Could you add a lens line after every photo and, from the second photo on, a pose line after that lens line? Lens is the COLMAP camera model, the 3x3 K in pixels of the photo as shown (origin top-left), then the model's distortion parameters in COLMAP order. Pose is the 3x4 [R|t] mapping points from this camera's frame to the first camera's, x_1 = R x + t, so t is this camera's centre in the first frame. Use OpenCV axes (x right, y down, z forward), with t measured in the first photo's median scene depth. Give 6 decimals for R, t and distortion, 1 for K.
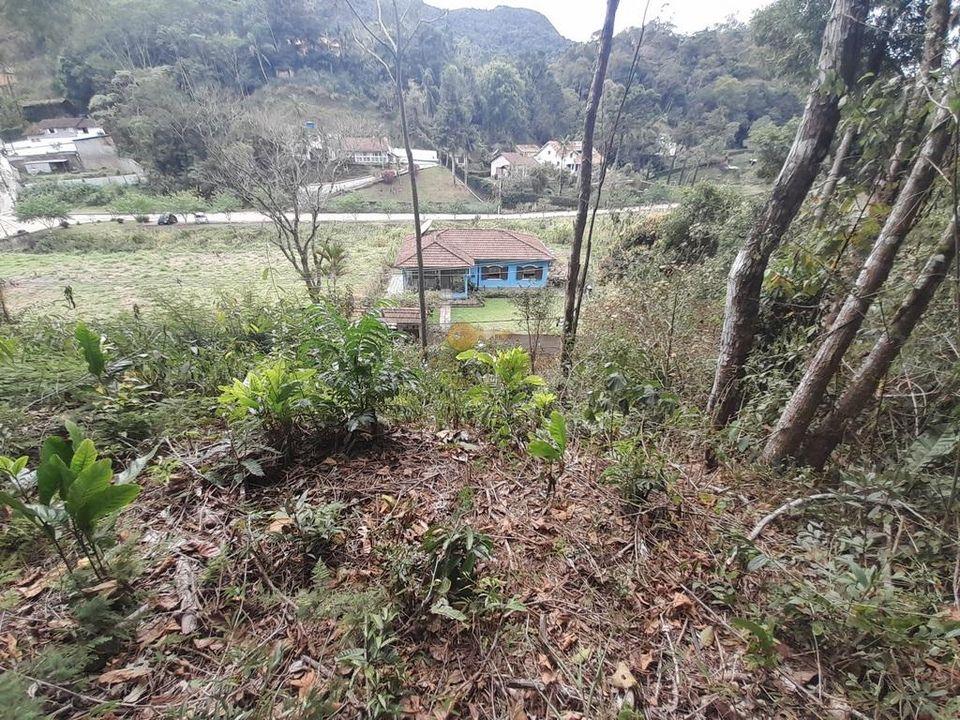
lens RADIAL K [[374.4, 0, 484.7], [0, 374.4, 367.7], [0, 0, 1]] dist [0.025454, -0.018126]
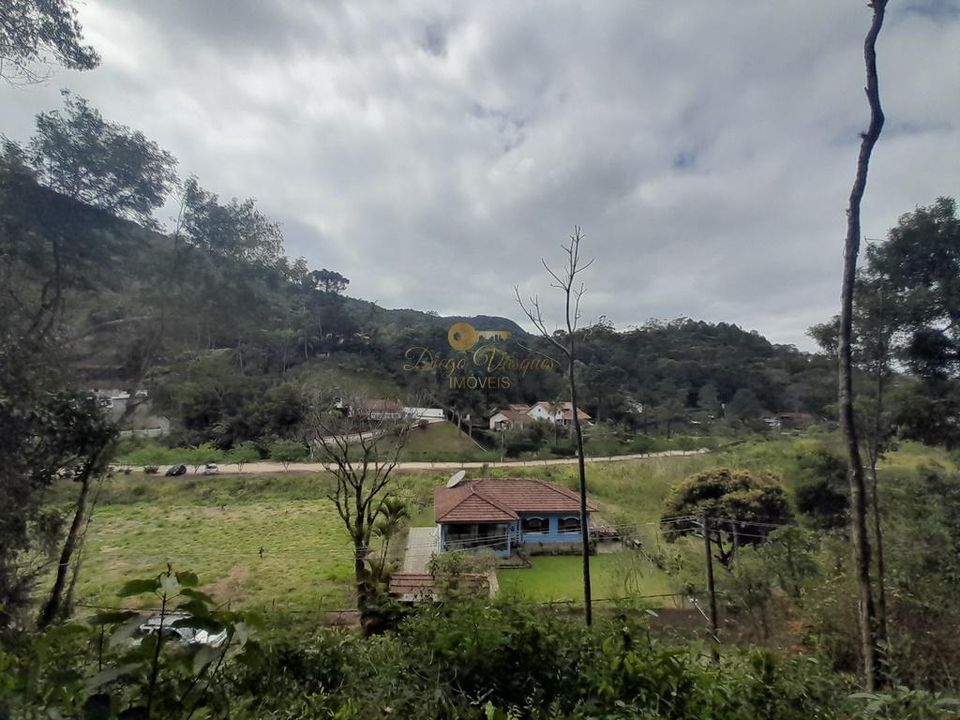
lens RADIAL K [[376.3, 0, 476.3], [0, 376.3, 364.1], [0, 0, 1]] dist [0.020747, -0.015825]
pose [[0.999323, 0.005110, 0.036440, -0.122885], [0.017553, 0.804179, -0.594128, -0.015726], [-0.032340, 0.594365, 0.803545, 0.008257]]
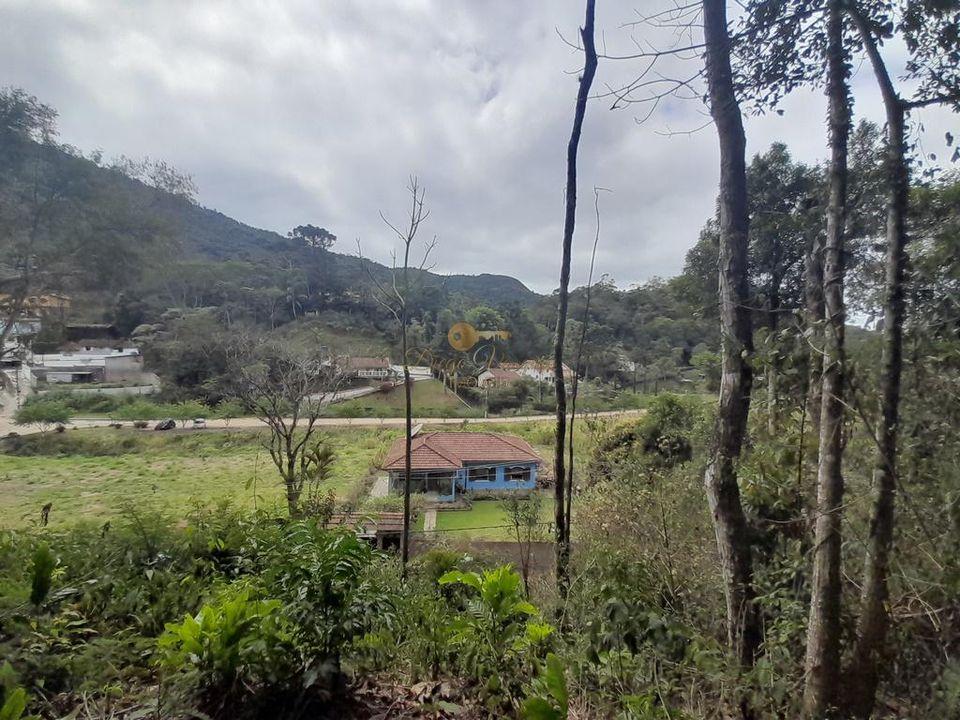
lens RADIAL K [[374.4, 0, 484.7], [0, 374.4, 367.7], [0, 0, 1]] dist [0.025454, -0.018126]
pose [[0.999470, 0.000689, 0.032534, 0.000238], [0.015574, 0.867718, -0.496812, -0.001020], [-0.028572, 0.497056, 0.867248, -0.003389]]
